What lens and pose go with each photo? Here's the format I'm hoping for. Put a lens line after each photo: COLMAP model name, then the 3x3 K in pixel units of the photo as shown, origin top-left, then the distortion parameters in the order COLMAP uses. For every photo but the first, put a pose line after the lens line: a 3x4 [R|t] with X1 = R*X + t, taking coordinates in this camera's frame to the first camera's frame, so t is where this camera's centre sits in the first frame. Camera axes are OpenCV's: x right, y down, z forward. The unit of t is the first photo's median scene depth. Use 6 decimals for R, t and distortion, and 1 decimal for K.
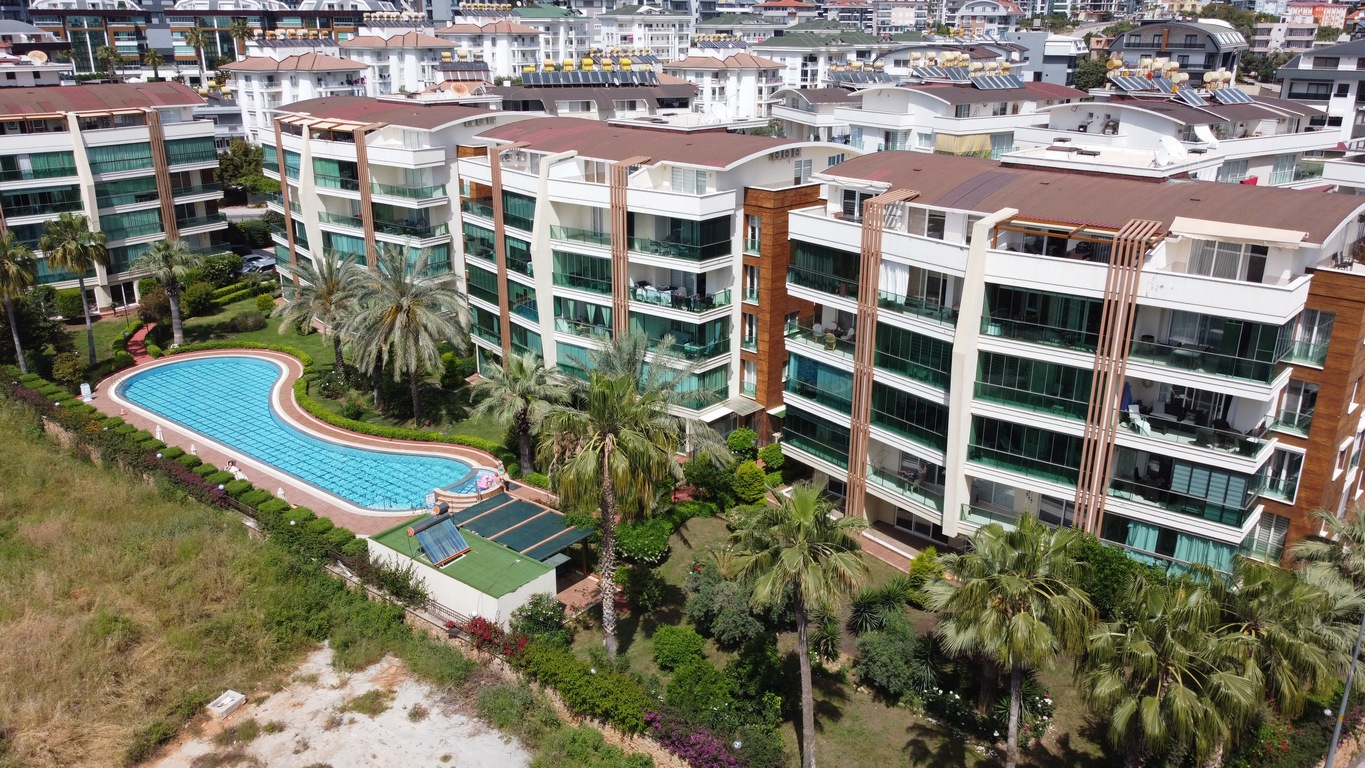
lens RADIAL K [[1015.1, 0, 683.4], [0, 1015.1, 385.2], [0, 0, 1]] dist [-0.009800, 0.009286]
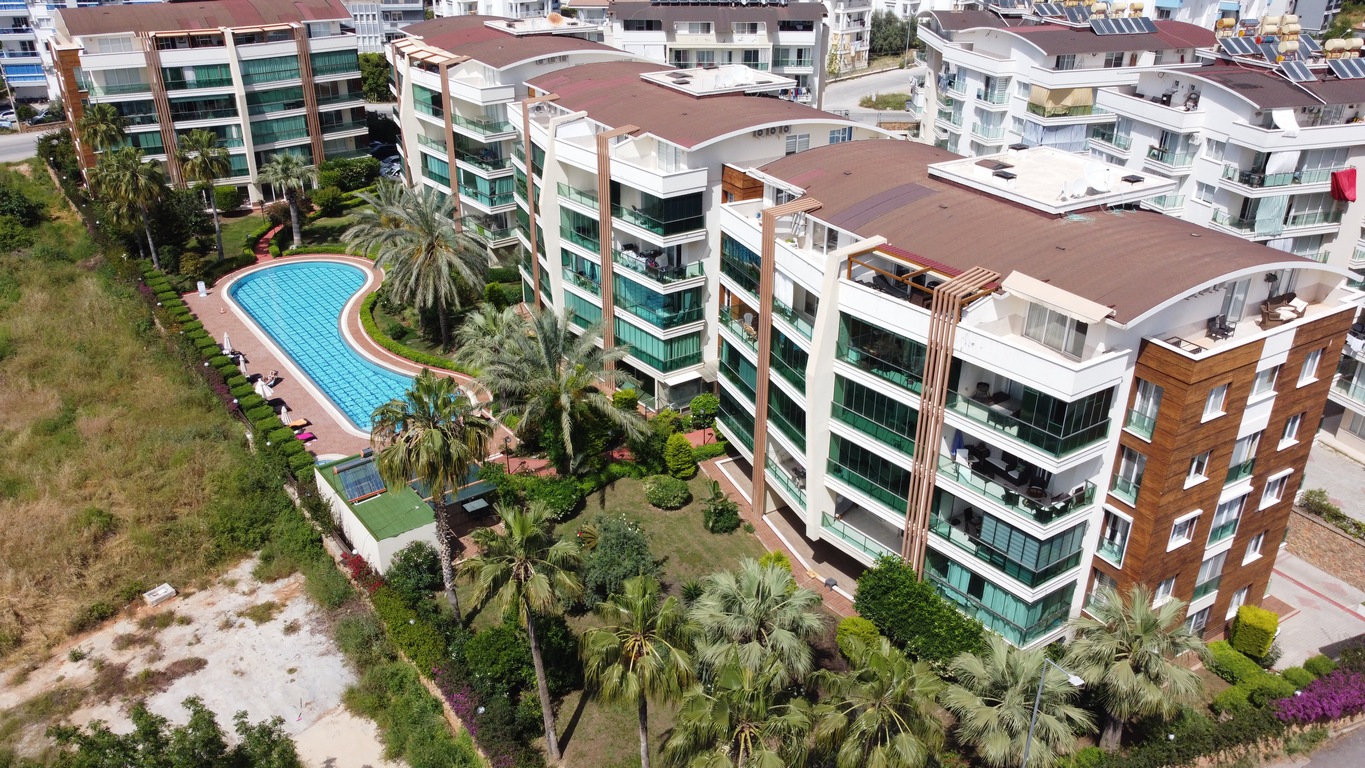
lens RADIAL K [[1015.1, 0, 683.7], [0, 1015.1, 382.5], [0, 0, 1]] dist [-0.009800, 0.009286]
pose [[0.967953, 0.115880, -0.222796, 0.272822], [-0.088222, 0.987535, 0.130350, -0.106141], [0.235124, -0.106517, 0.966111, -0.021595]]
